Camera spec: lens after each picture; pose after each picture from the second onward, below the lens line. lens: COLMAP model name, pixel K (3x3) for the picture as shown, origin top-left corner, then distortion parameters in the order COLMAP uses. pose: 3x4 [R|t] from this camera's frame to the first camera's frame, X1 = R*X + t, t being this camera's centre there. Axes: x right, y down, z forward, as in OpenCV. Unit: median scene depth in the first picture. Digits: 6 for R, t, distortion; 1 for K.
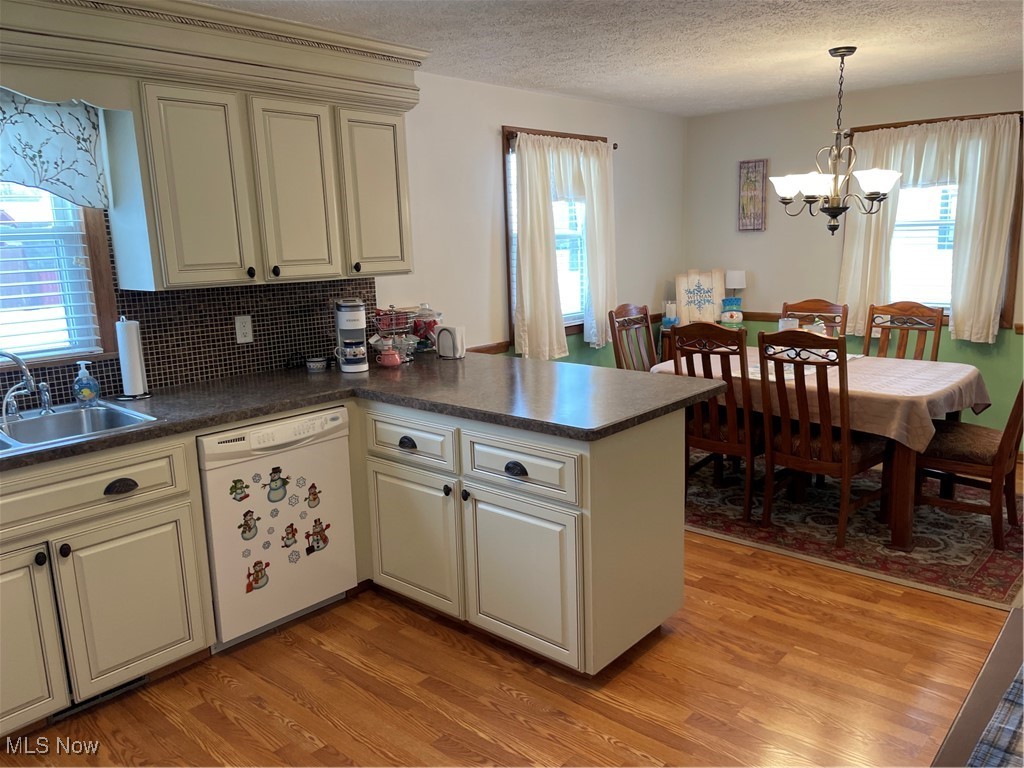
lens RADIAL K [[773.2, 0, 518.0], [0, 773.2, 390.6], [0, 0, 1]] dist [0.089867, -0.123497]
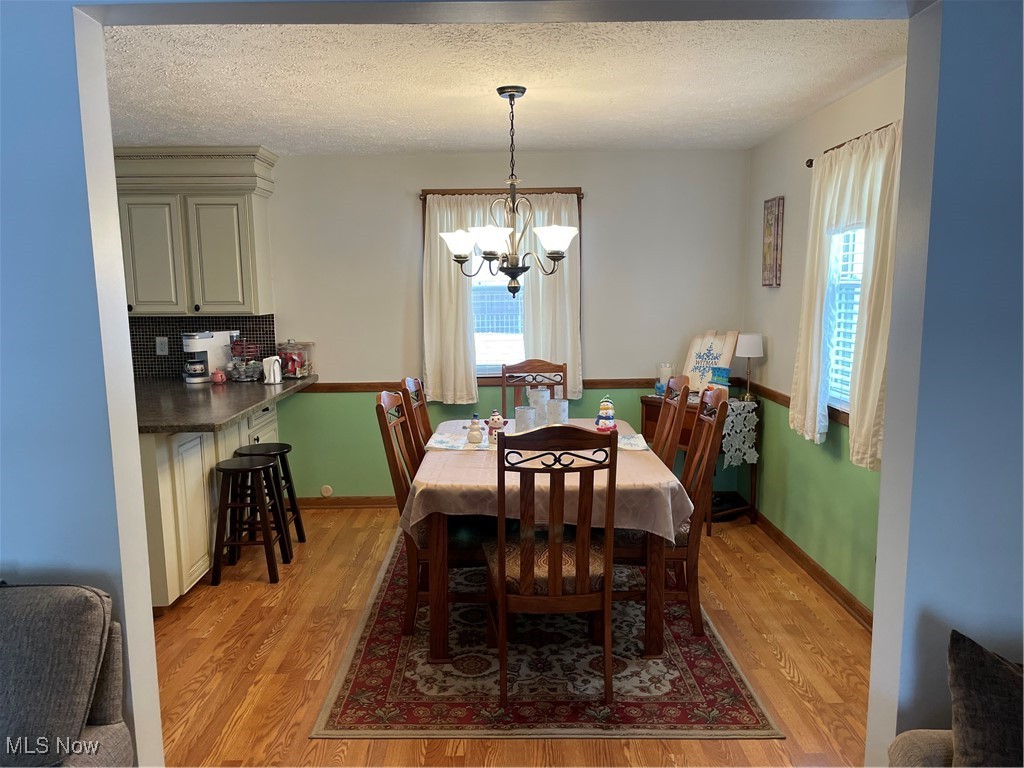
lens RADIAL K [[773.2, 0, 507.1], [0, 773.2, 398.8], [0, 0, 1]] dist [0.089867, -0.123497]
pose [[0.667396, 0.128468, -0.733538, 1.315192], [-0.154652, 0.987443, 0.032228, -0.141222], [0.728468, 0.091934, 0.678883, 0.516435]]
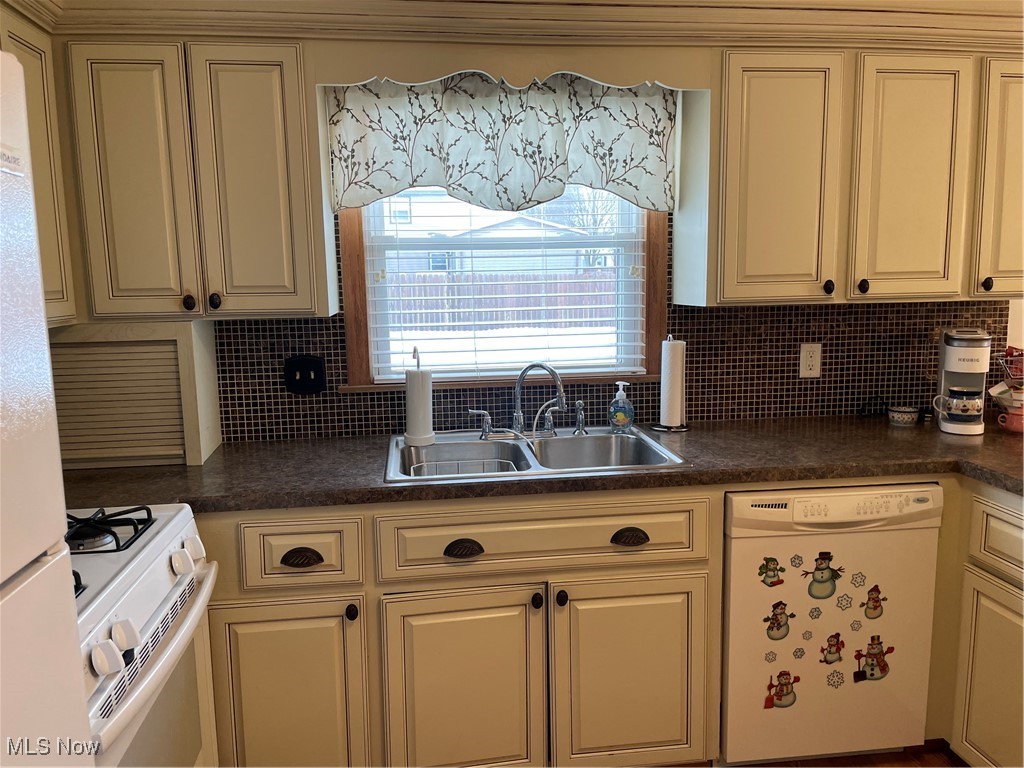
lens RADIAL K [[773.2, 0, 515.7], [0, 773.2, 389.3], [0, 0, 1]] dist [0.089867, -0.123497]
pose [[0.752560, 0.107933, -0.649619, -0.064096], [-0.132995, 0.991060, 0.010593, -0.019926], [0.644954, 0.078424, 0.760186, 0.227679]]
